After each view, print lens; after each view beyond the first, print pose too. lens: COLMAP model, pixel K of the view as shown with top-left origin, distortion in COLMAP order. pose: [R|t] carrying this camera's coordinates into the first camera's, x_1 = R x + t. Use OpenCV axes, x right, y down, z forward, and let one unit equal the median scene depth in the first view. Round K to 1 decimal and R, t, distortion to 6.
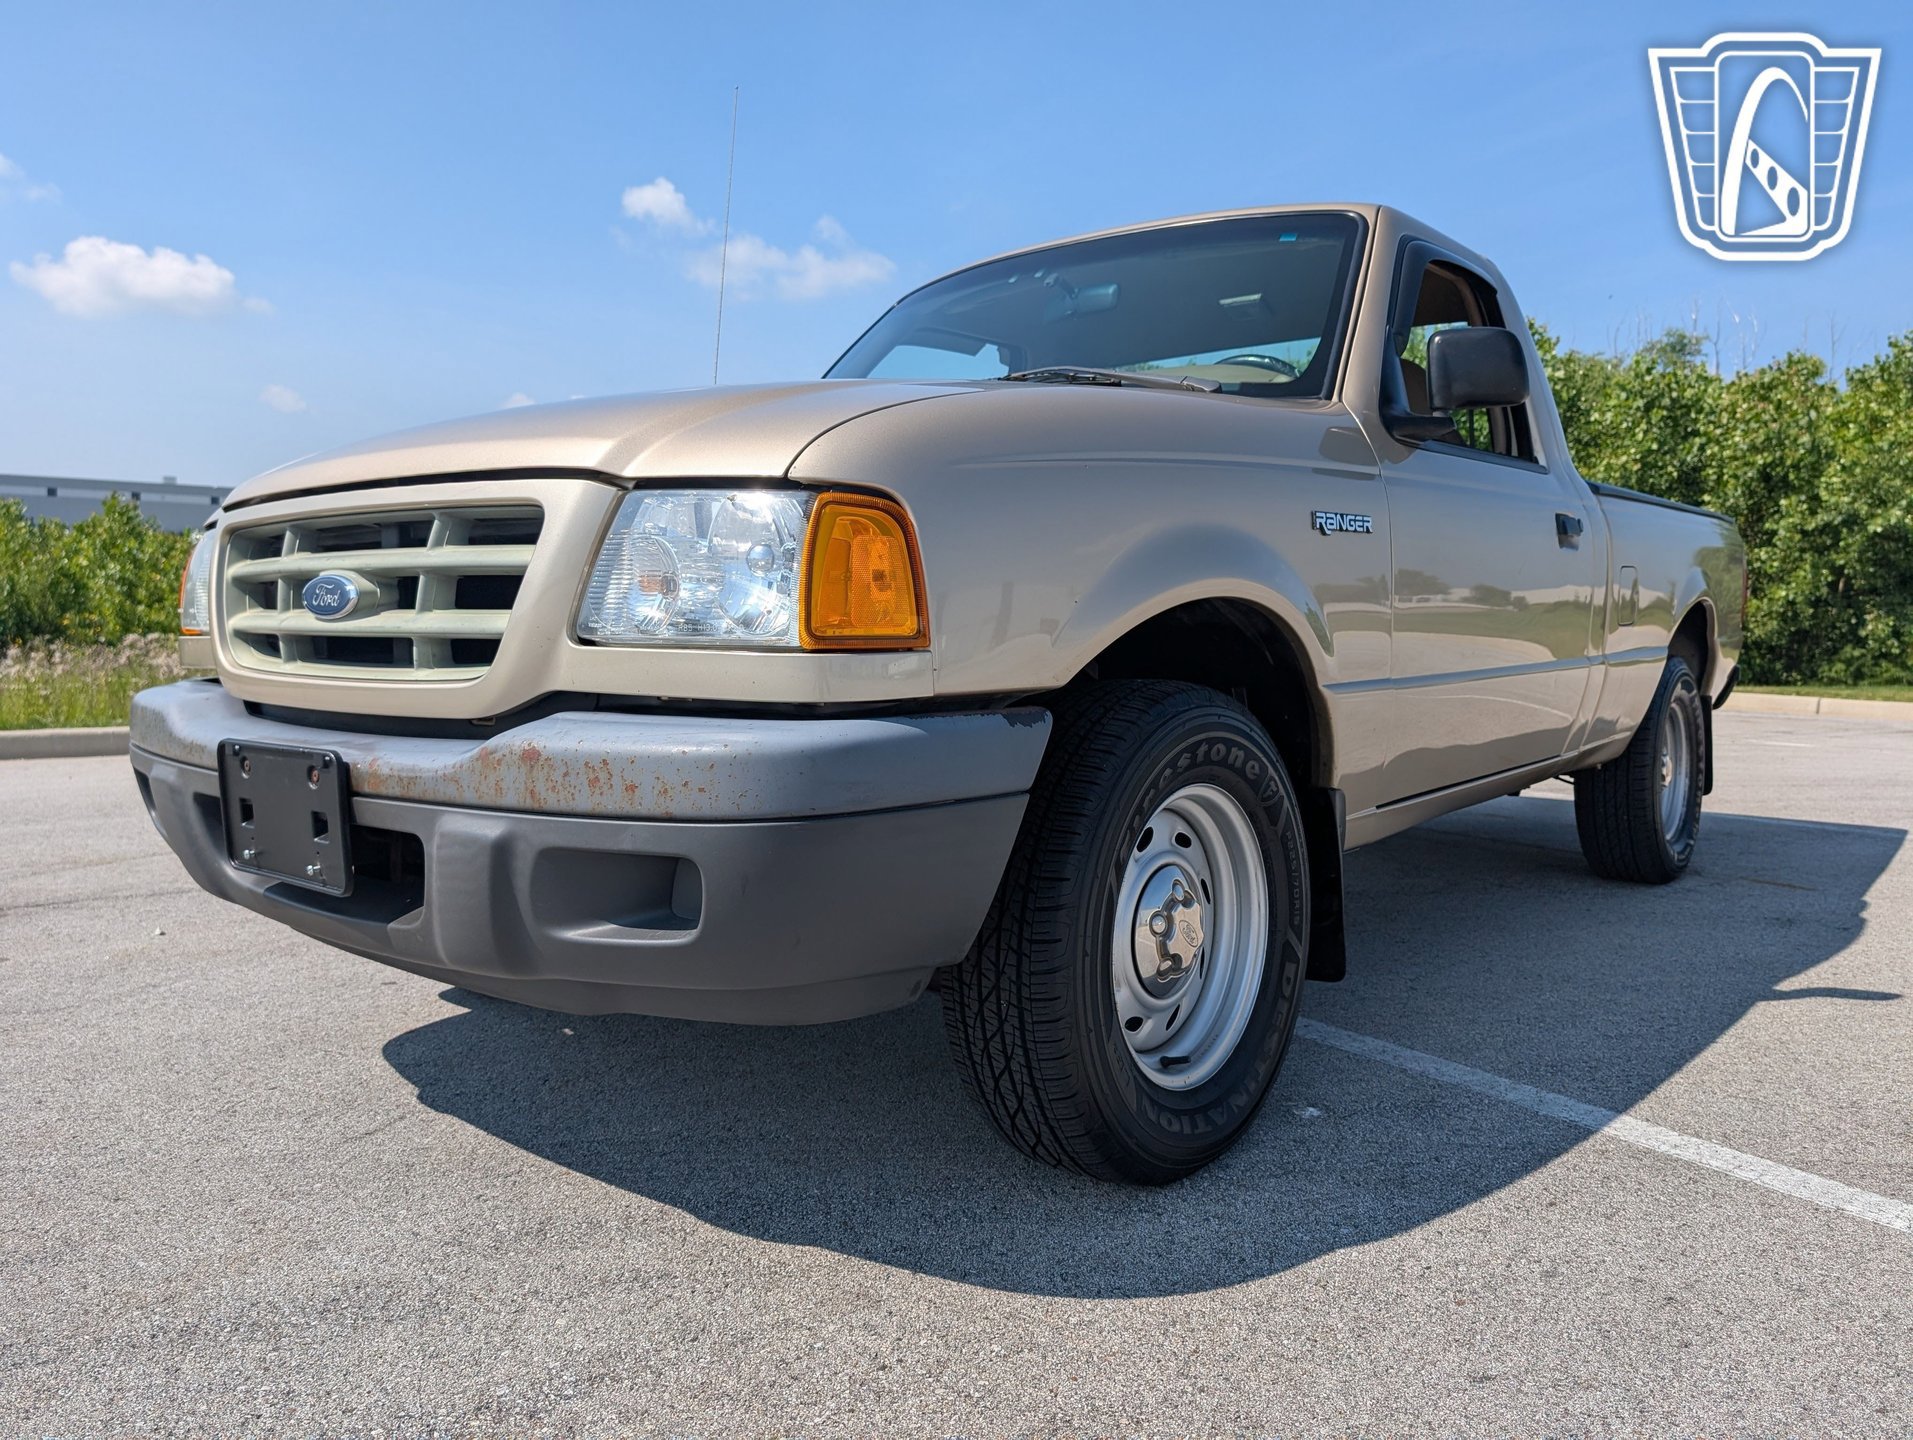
lens RADIAL K [[1386.0, 0, 954.7], [0, 1386.0, 704.9], [0, 0, 1]] dist [0.021134, -0.021547]
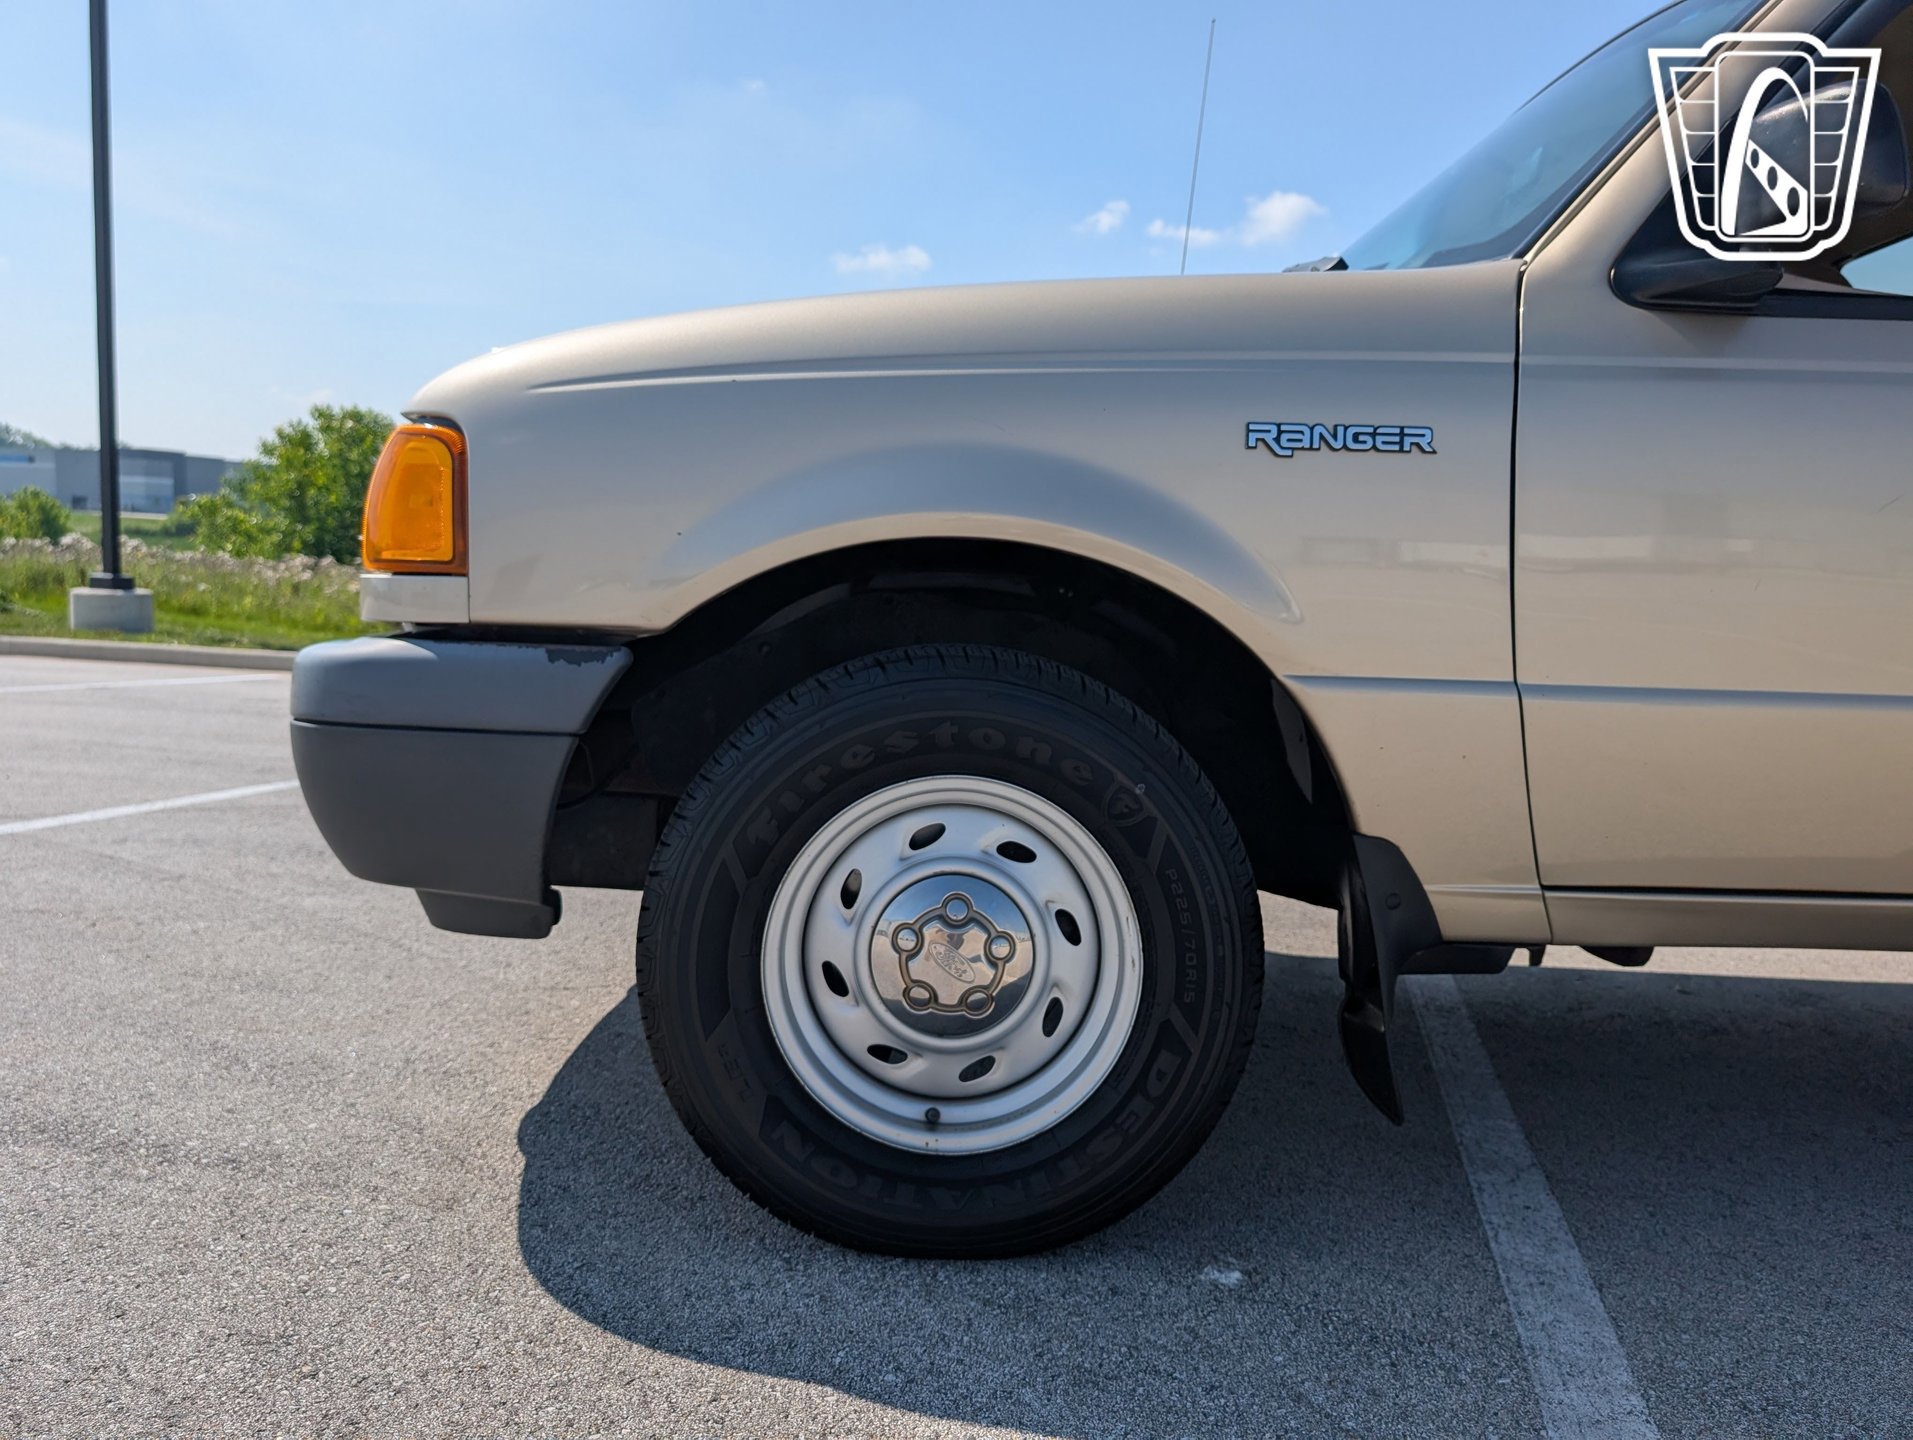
lens RADIAL K [[1372.3, 0, 945.3], [0, 1372.3, 713.7], [0, 0, 1]] dist [0.003326, 0.000880]
pose [[0.655179, 0.081687, -0.751044, 0.765428], [-0.086482, 0.995712, 0.032856, -0.002728], [0.750507, 0.043425, 0.659434, 0.486573]]
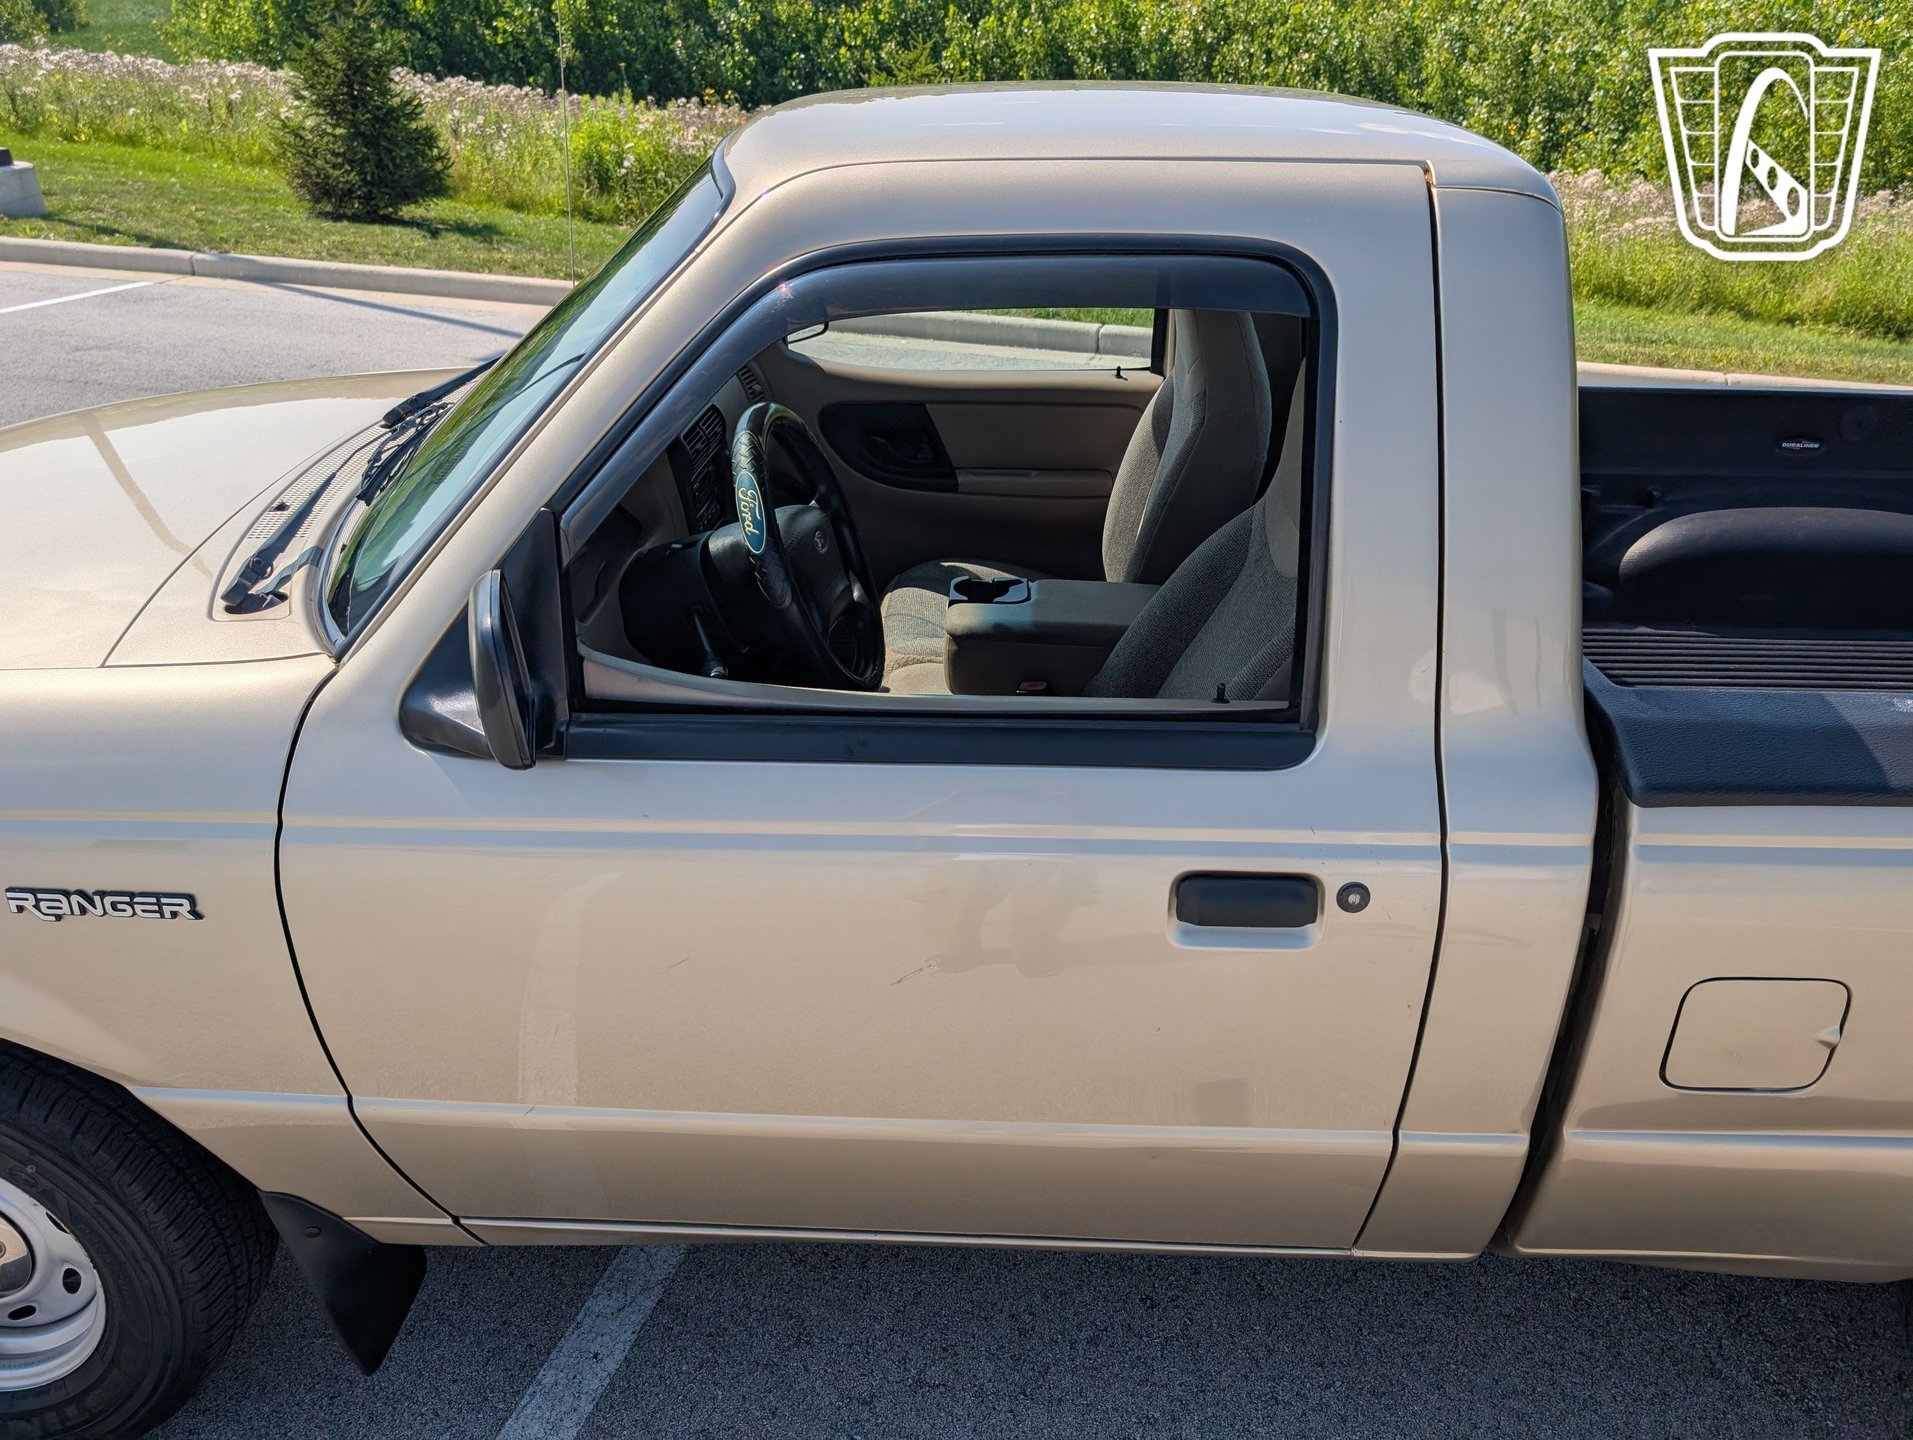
lens RADIAL K [[1372.3, 0, 945.3], [0, 1372.3, 713.7], [0, 0, 1]] dist [0.003326, 0.000880]
pose [[0.601936, 0.368180, -0.708602, 1.092249], [-0.060253, 0.905778, 0.419447, -0.594365], [0.796268, -0.209784, 0.567405, 1.126672]]
